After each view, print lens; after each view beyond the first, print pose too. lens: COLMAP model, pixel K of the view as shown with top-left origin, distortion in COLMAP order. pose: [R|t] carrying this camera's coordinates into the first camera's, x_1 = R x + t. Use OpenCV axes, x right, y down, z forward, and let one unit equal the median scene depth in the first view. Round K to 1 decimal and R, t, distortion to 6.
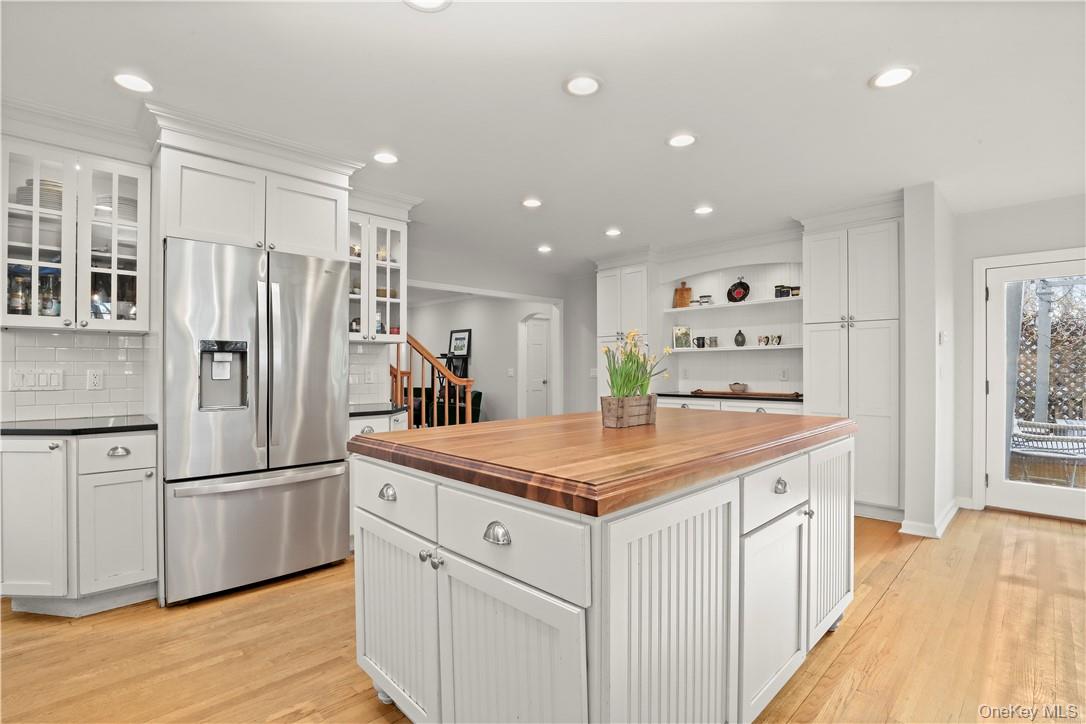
lens RADIAL K [[509.5, 0, 547.1], [0, 509.5, 372.1], [0, 0, 1]] dist [-0.036607, 0.006453]
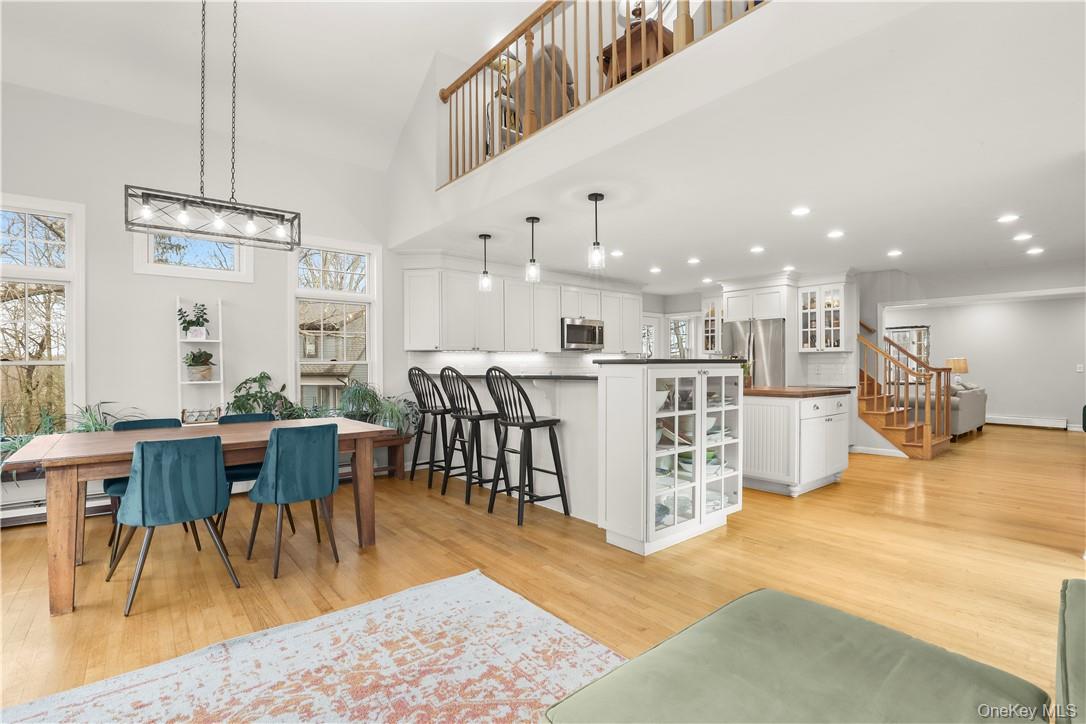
lens RADIAL K [[509.5, 0, 543.1], [0, 509.5, 368.9], [0, 0, 1]] dist [-0.036607, 0.006453]
pose [[-0.093974, 0.006964, -0.995550, 1.193672], [-0.008041, 0.999938, 0.007754, -0.002550], [0.995542, 0.008734, -0.093912, 0.097353]]
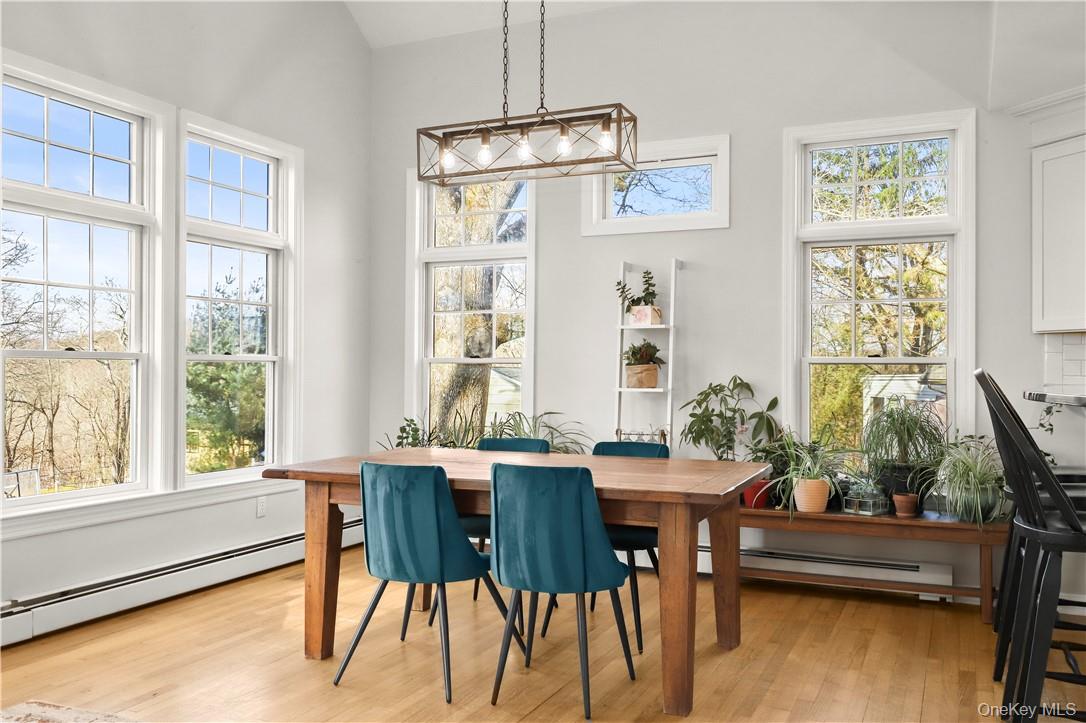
lens RADIAL K [[916.6, 0, 545.7], [0, 916.6, 361.9], [0, 0, 1]] dist [0.035720, -0.013269]
pose [[-0.935258, -0.005198, -0.353928, 0.852824], [-0.007921, 0.999949, 0.006244, -0.005619], [0.353877, 0.008643, -0.935252, 0.364817]]
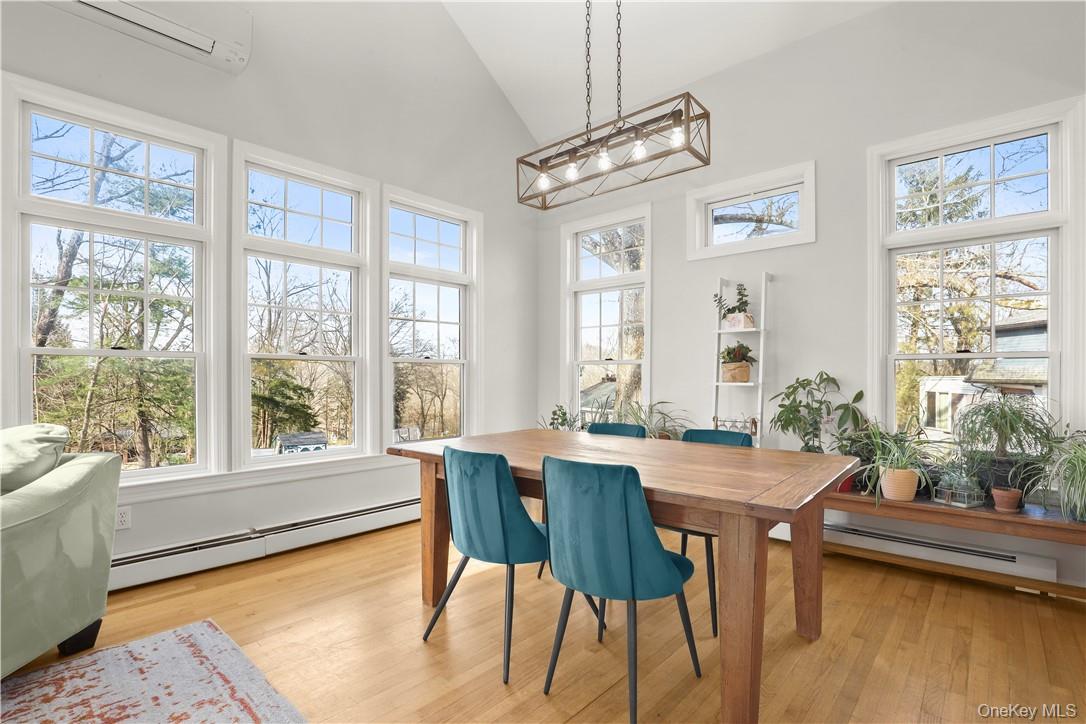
lens RADIAL K [[509.5, 0, 549.5], [0, 509.5, 379.5], [0, 0, 1]] dist [-0.036607, 0.006453]
pose [[-0.998030, 0.001436, -0.062717, 0.673281], [-0.000028, 0.999728, 0.023334, 0.010081], [0.062734, 0.023289, -0.997759, 0.092775]]
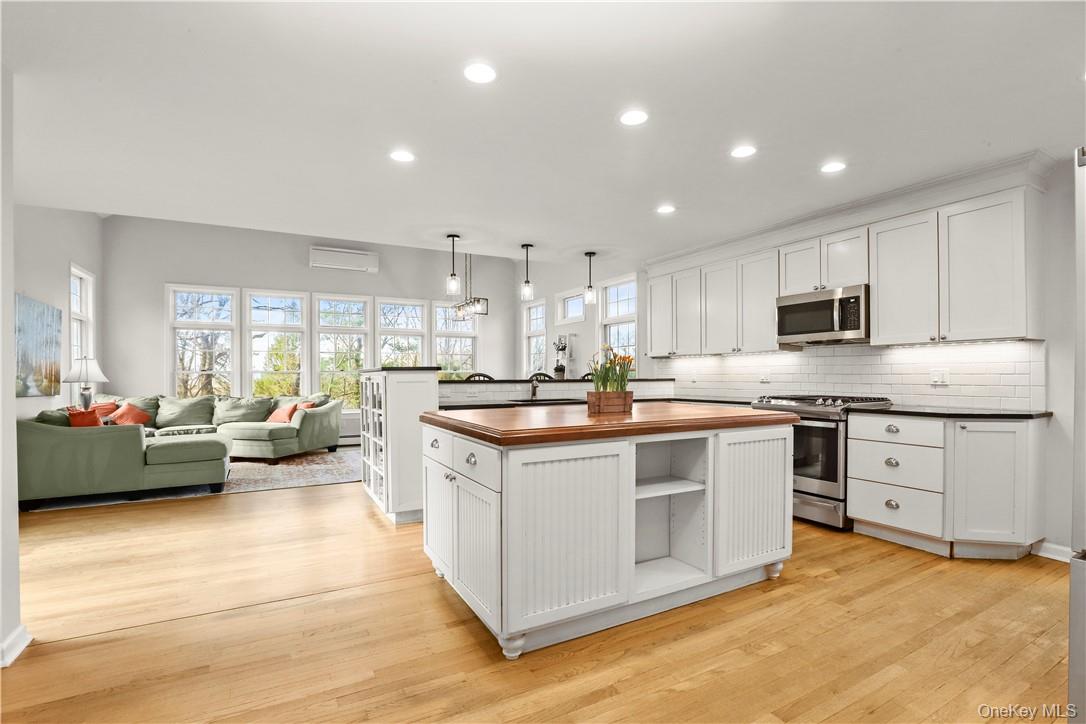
lens RADIAL K [[509.5, 0, 544.2], [0, 509.5, 371.9], [0, 0, 1]] dist [-0.036607, 0.006453]
pose [[-0.962753, 0.007022, 0.270291, -0.019472], [0.008822, 0.999946, 0.005447, -0.007610], [-0.270238, 0.007628, -0.962763, 0.996979]]
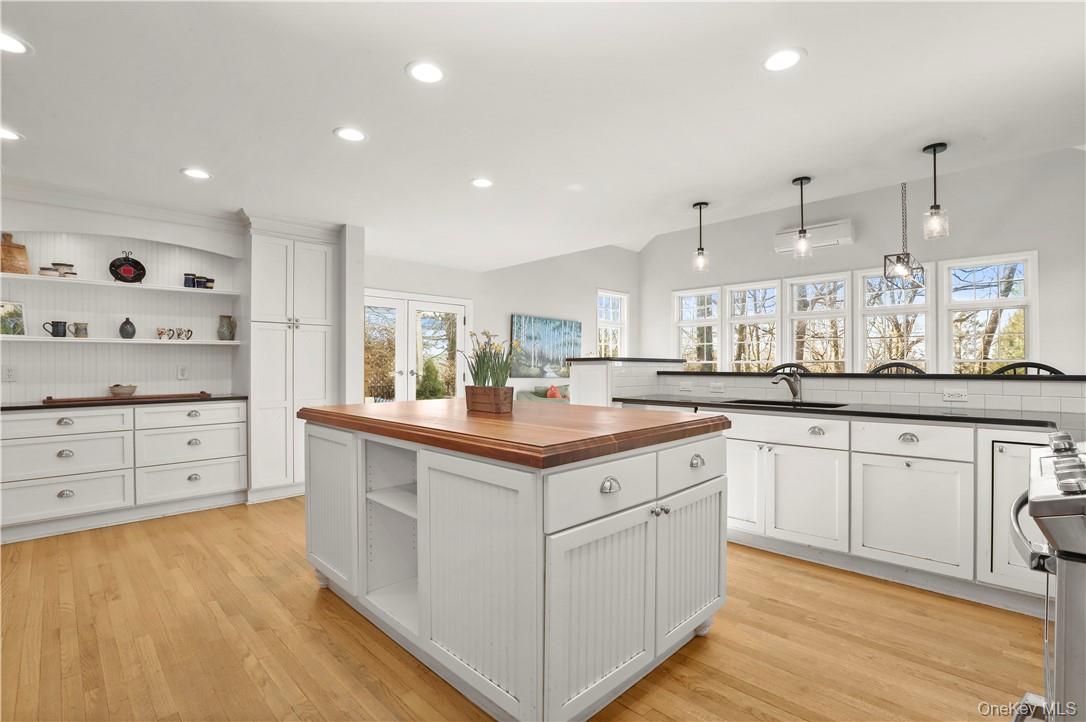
lens RADIAL K [[509.5, 0, 544.6], [0, 509.5, 362.3], [0, 0, 1]] dist [-0.036607, 0.006453]
pose [[-0.003043, 0.008308, 0.999961, -0.421189], [0.011010, 0.999905, -0.008274, 0.000661], [-0.999935, 0.010984, -0.003134, 0.360952]]
